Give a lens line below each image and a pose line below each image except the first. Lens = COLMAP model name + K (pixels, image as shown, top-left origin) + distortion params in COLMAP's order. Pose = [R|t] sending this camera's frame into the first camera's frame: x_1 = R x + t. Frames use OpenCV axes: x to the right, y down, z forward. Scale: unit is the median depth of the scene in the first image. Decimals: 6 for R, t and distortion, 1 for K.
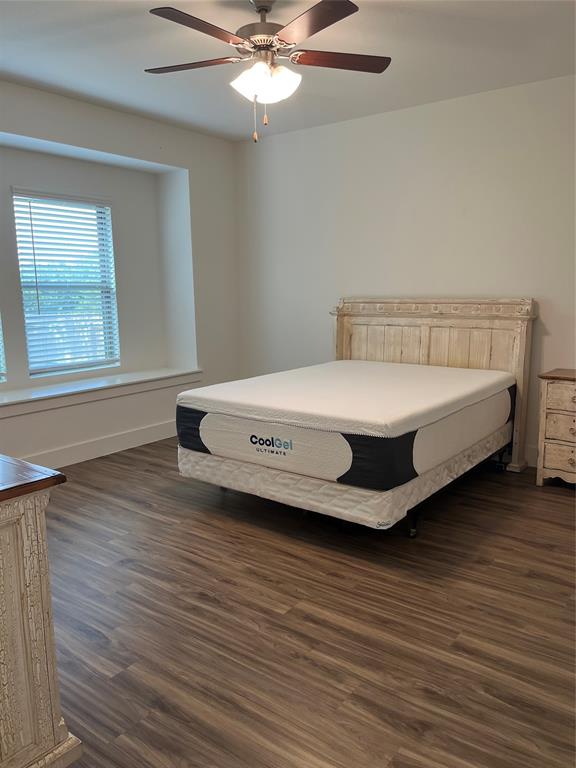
lens RADIAL K [[578.5, 0, 288.0], [0, 578.5, 384.0], [0, 0, 1]] dist [0.058896, -0.087598]
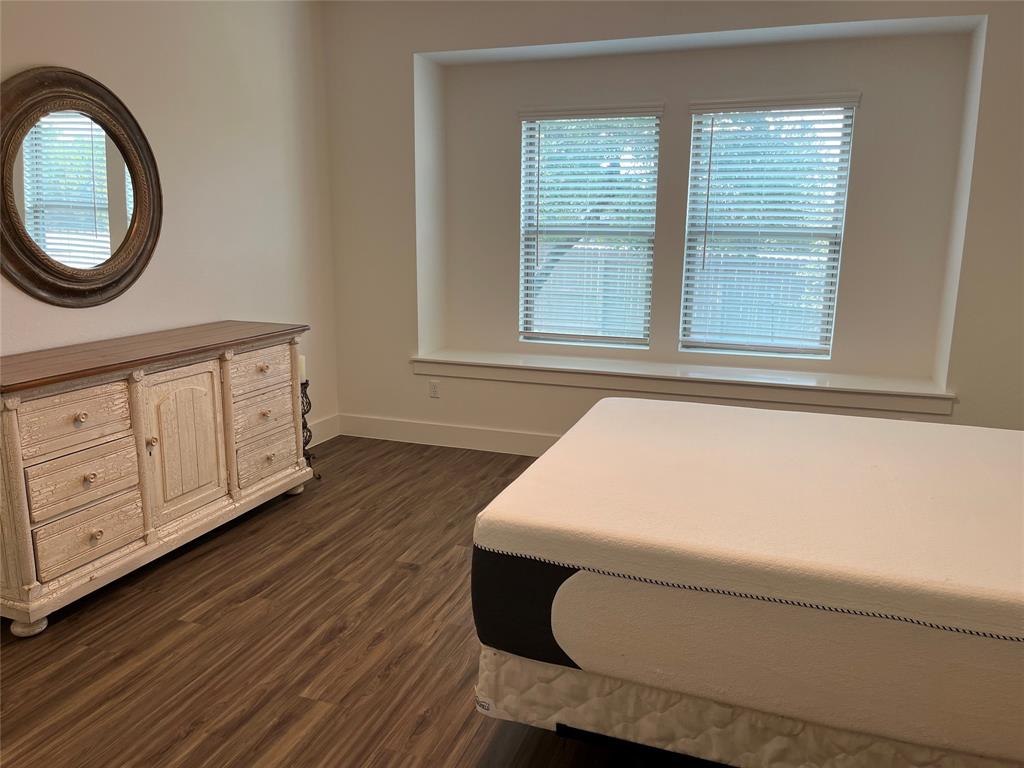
lens RADIAL K [[771.3, 0, 511.5], [0, 771.3, 380.3], [0, 0, 1]] dist [0.058896, -0.087598]
pose [[0.311961, 0.198536, -0.929120, 0.786108], [-0.177664, 0.972863, 0.148231, -0.148198], [0.933336, 0.118829, 0.338769, 0.785907]]
